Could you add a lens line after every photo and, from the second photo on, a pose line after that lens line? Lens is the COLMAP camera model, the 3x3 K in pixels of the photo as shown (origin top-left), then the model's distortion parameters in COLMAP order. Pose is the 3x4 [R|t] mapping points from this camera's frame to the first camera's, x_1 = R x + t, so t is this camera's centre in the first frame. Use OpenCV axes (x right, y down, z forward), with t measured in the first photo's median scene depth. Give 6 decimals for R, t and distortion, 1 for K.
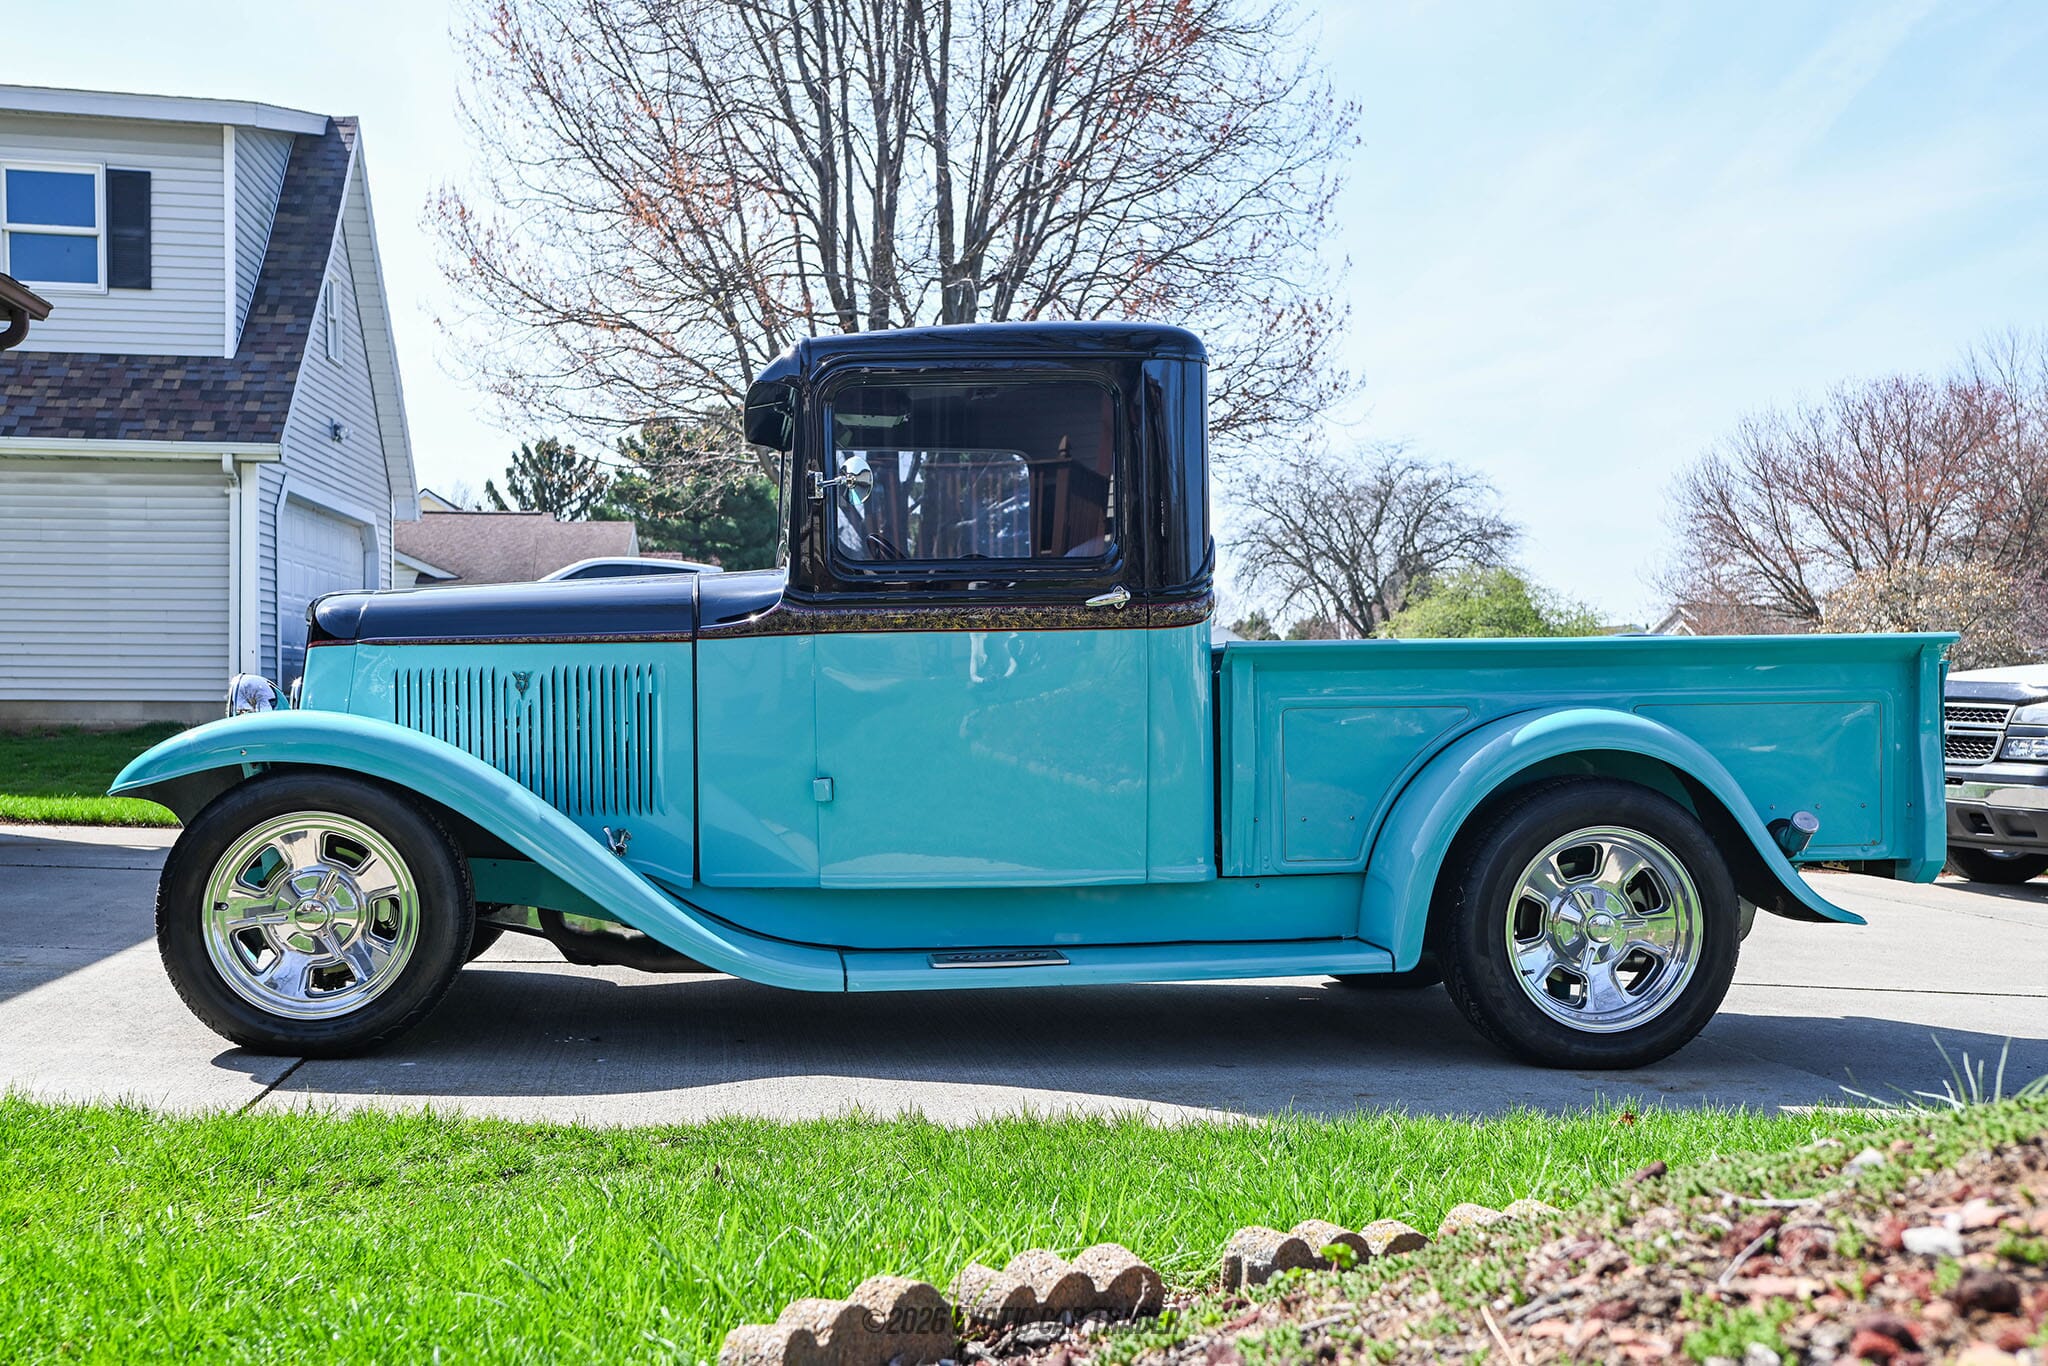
lens RADIAL K [[2084.1, 0, 1029.2], [0, 2084.1, 623.2], [0, 0, 1]] dist [0.001172, 0.100072]
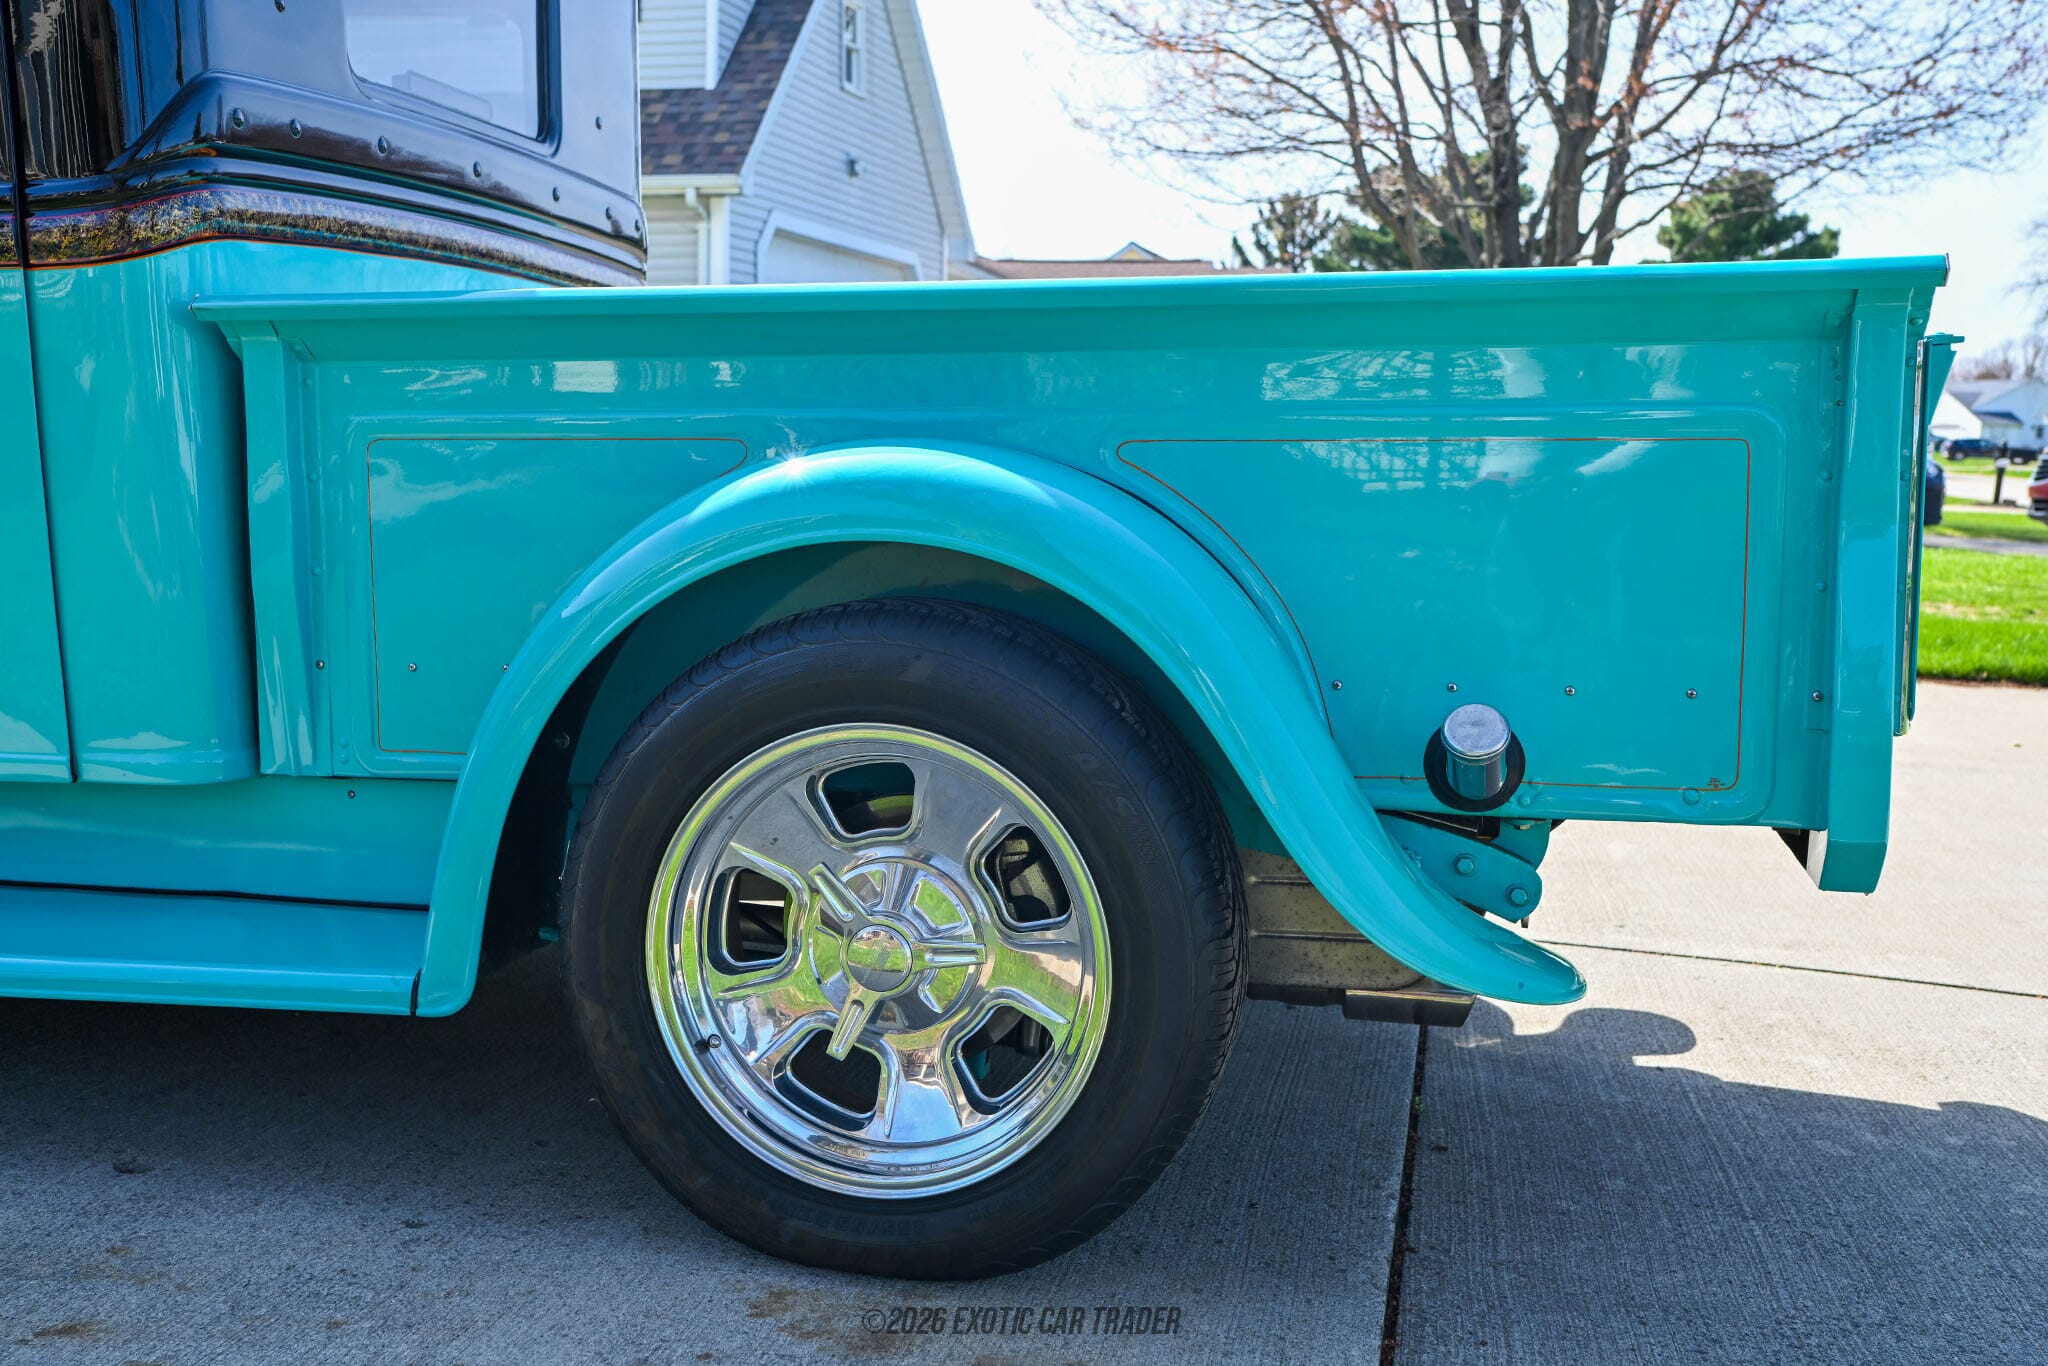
lens RADIAL K [[2084.1, 0, 1029.2], [0, 2084.1, 623.2], [0, 0, 1]] dist [0.001172, 0.100072]
pose [[0.946870, 0.032724, -0.319947, 0.077492], [0.005864, 0.992888, 0.118906, 0.005366], [0.321563, -0.114465, 0.939944, 0.111466]]
